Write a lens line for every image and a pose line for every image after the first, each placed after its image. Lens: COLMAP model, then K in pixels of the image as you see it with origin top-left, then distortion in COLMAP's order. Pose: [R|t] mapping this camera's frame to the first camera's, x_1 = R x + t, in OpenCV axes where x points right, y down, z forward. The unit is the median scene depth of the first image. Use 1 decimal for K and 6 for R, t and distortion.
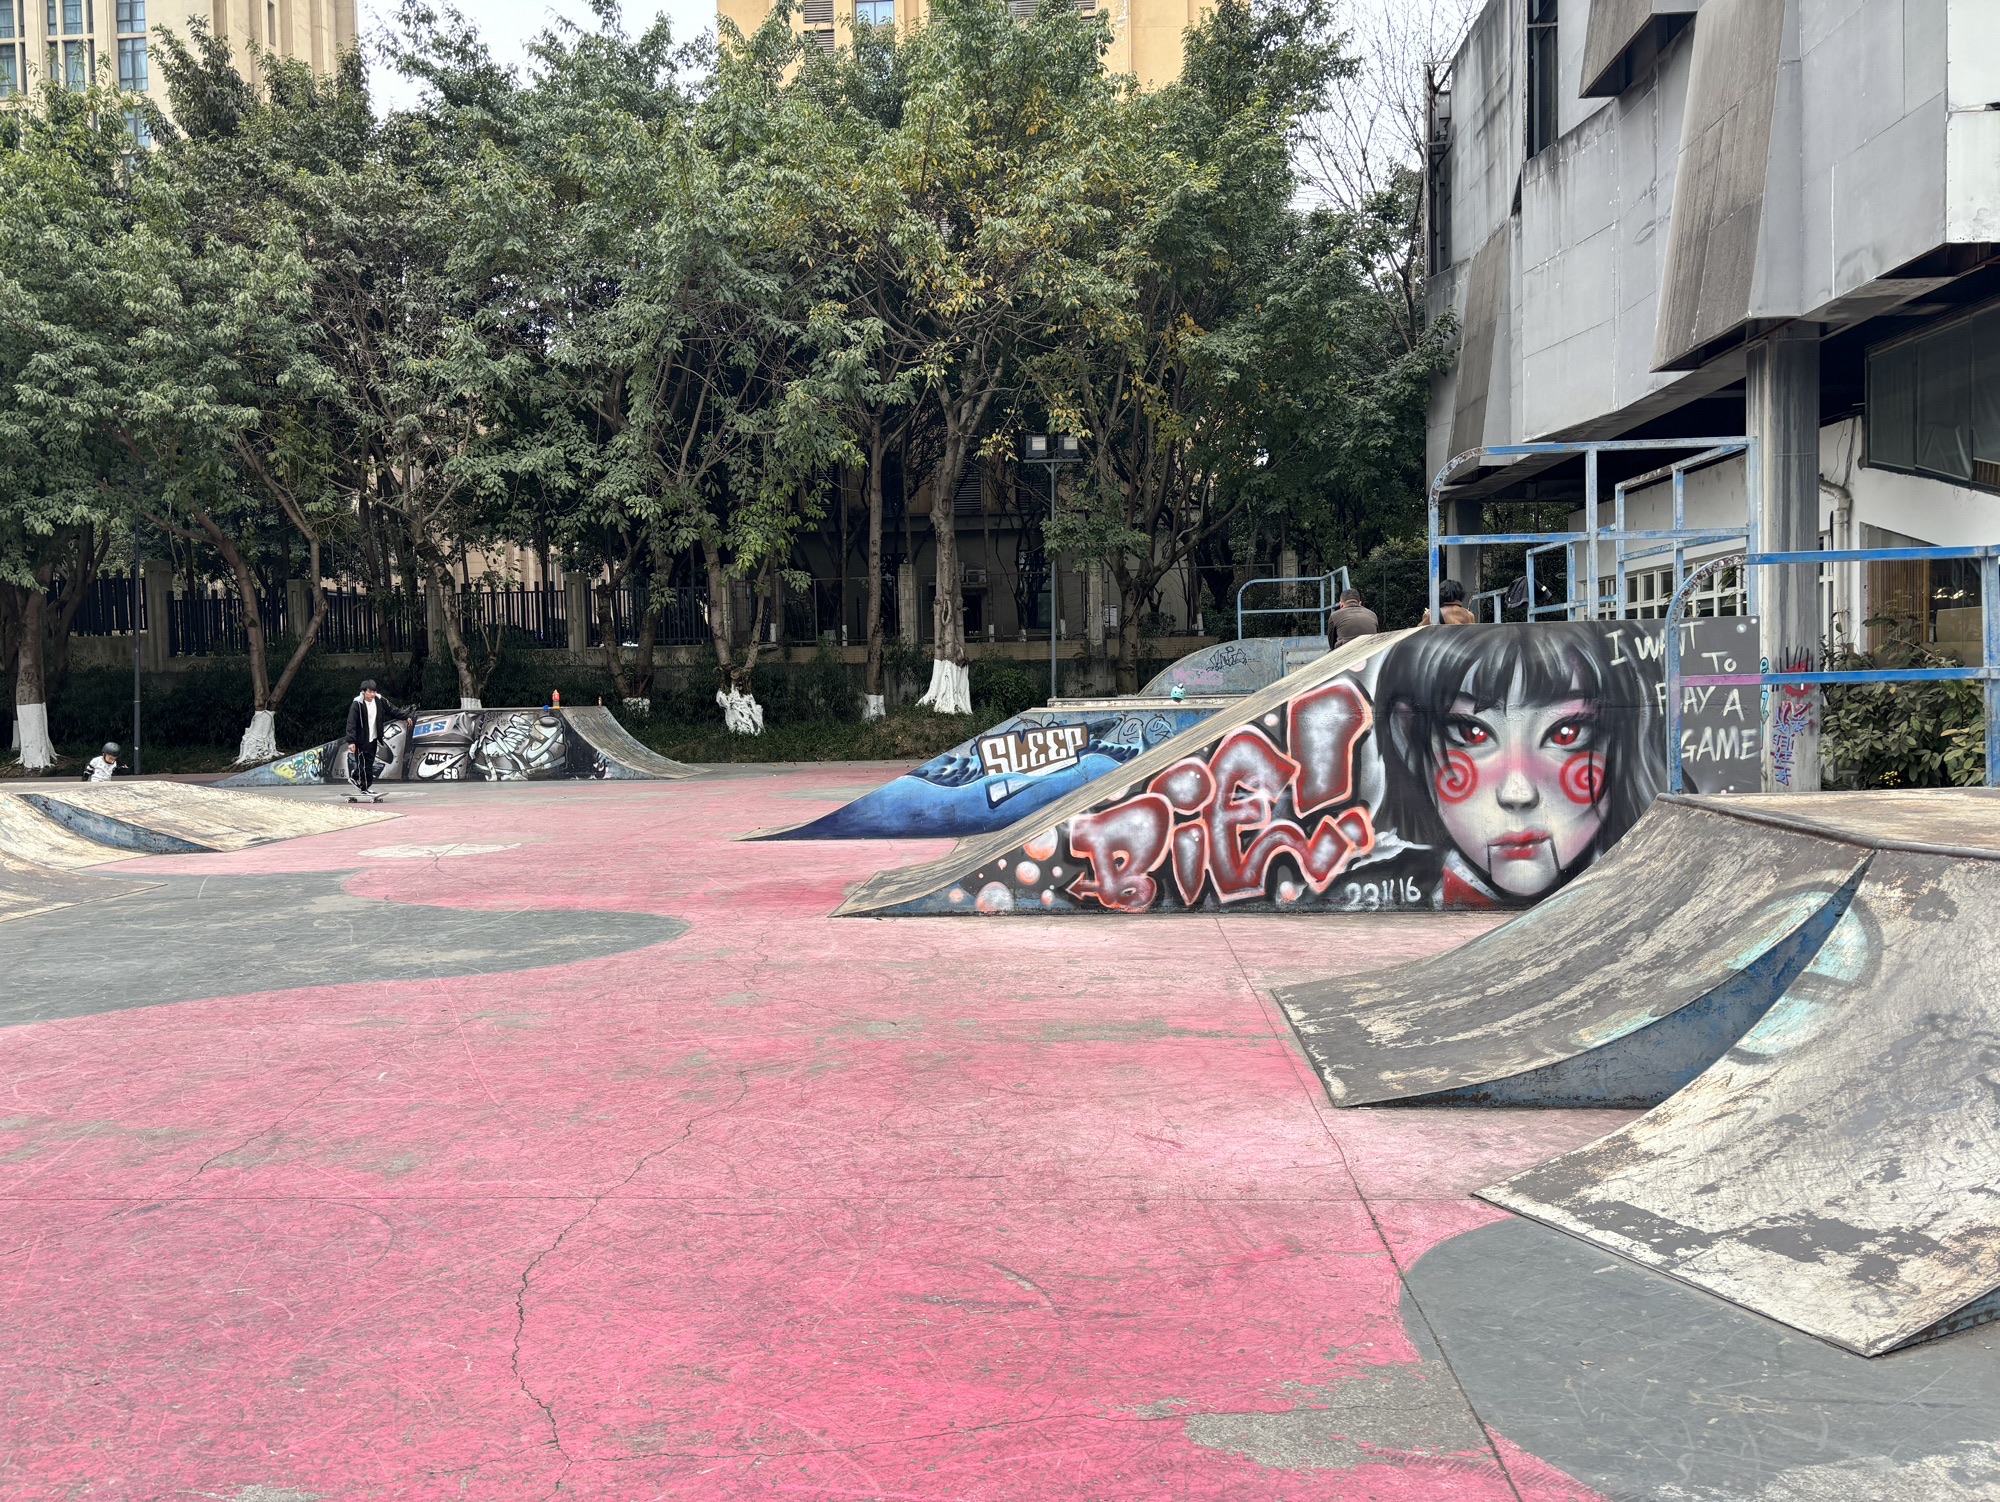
lens RADIAL K [[1500.8, 0, 1007.1], [0, 1500.8, 763.4], [0, 0, 1]] dist [0.041188, -0.030678]
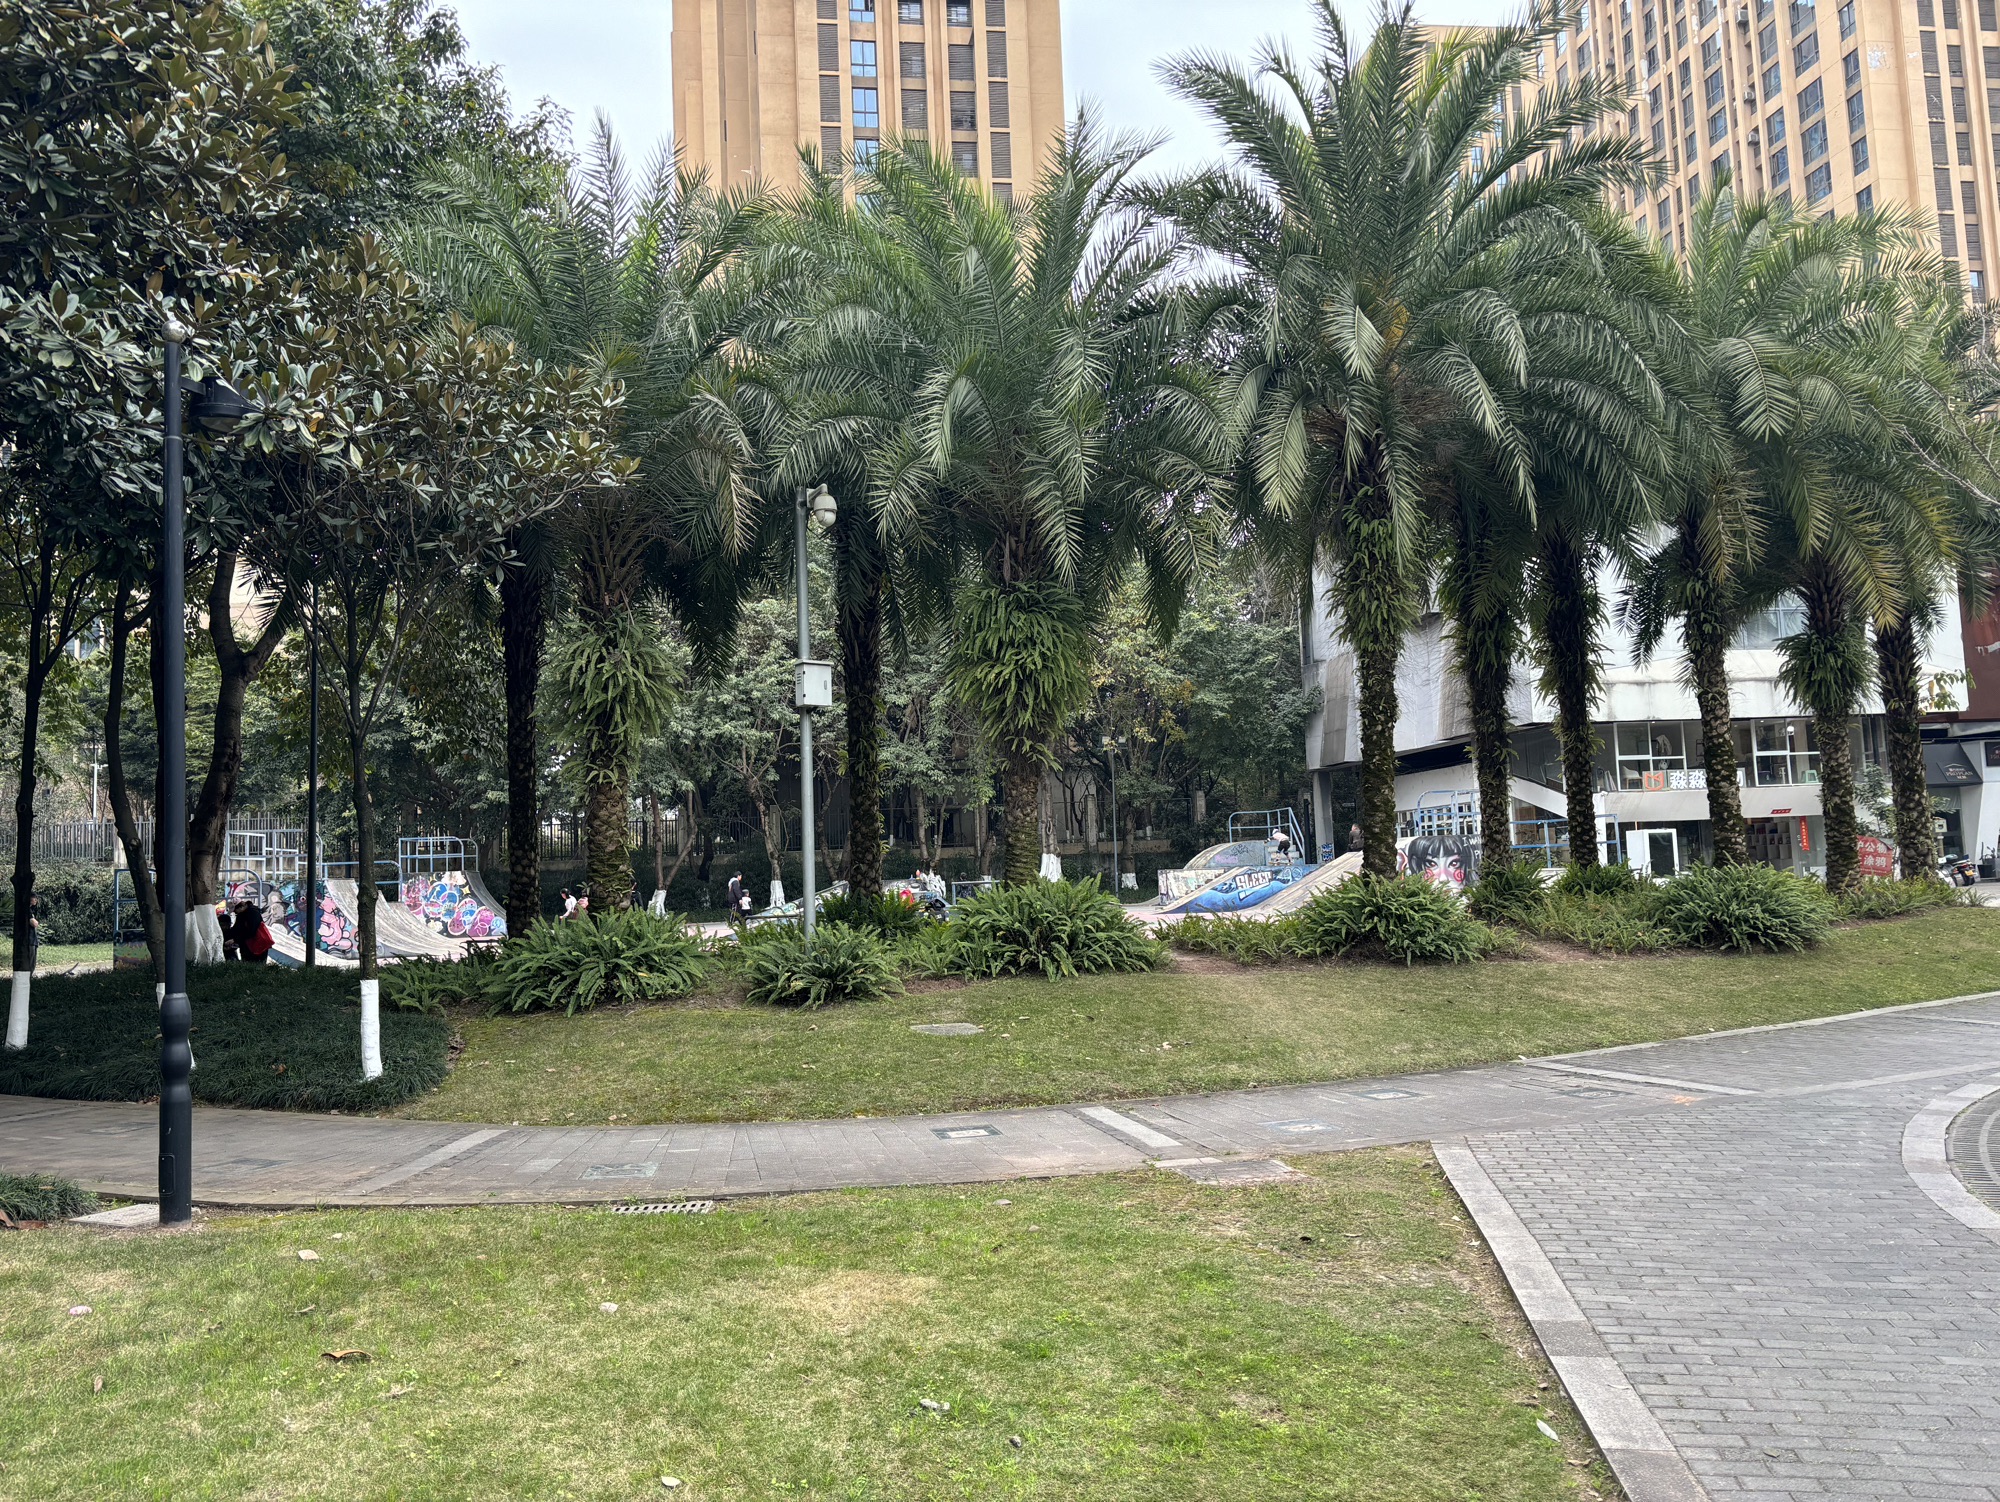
lens RADIAL K [[1500.8, 0, 1018.1], [0, 1500.8, 804.3], [0, 0, 1]] dist [0.041188, -0.030678]
pose [[0.976834, -0.005663, 0.213922, -1.513868], [0.029251, 0.993800, -0.107263, 0.205974], [-0.211988, 0.111035, 0.970944, -2.473211]]
